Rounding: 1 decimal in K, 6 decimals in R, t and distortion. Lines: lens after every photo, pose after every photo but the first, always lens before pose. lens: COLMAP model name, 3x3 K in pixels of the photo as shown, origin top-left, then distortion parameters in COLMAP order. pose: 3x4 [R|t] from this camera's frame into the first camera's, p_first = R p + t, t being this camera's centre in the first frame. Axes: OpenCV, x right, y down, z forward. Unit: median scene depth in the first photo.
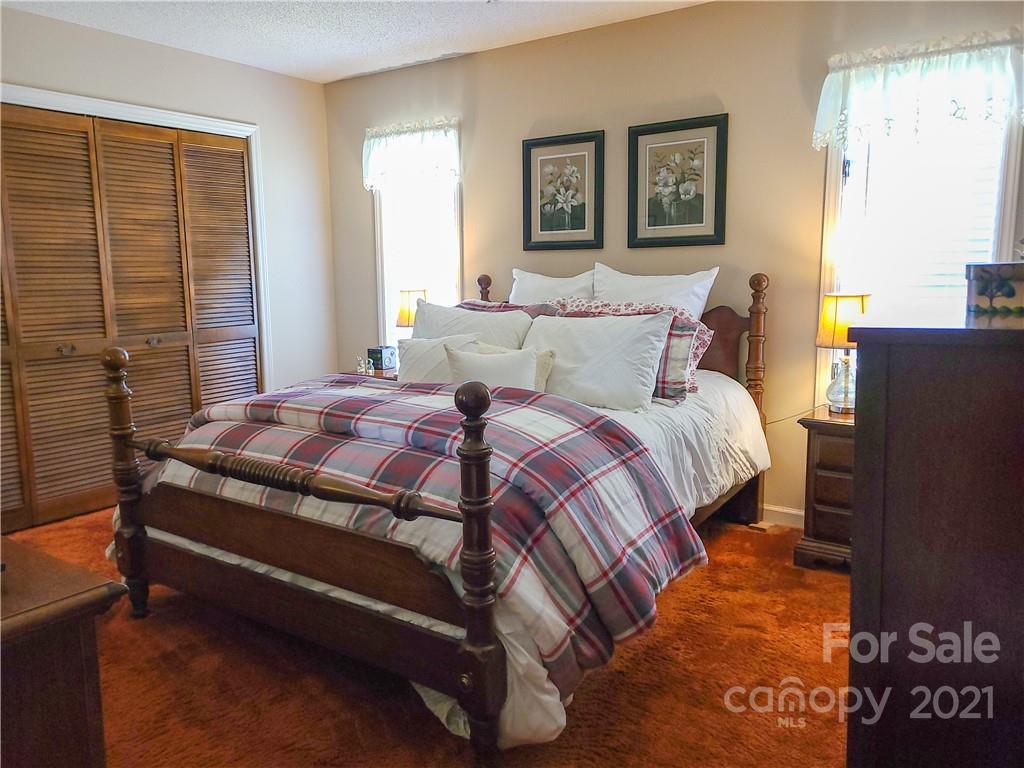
lens RADIAL K [[782.5, 0, 505.3], [0, 782.5, 381.4], [0, 0, 1]] dist [0.048232, -0.022575]
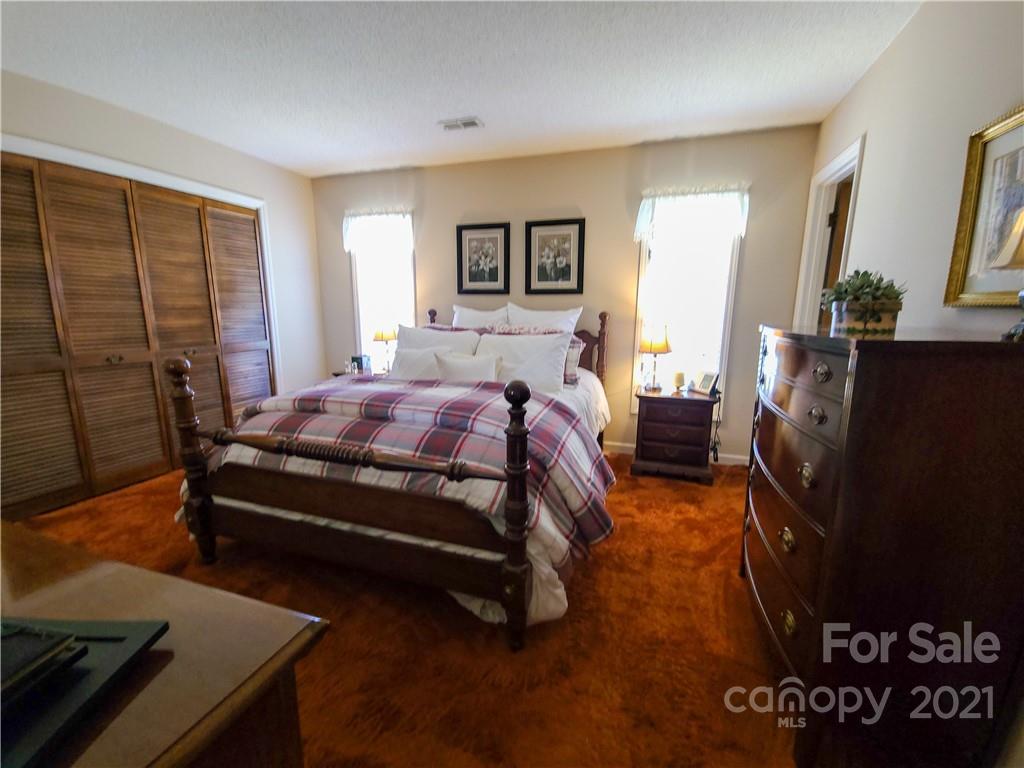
lens RADIAL K [[412.6, 0, 515.6], [0, 412.6, 389.5], [0, 0, 1]] dist [0.000921, -0.000826]
pose [[0.954377, -0.033366, 0.296734, -0.160228], [0.020493, 0.998713, 0.046387, -0.011087], [-0.297900, -0.038190, 0.953833, 0.194766]]
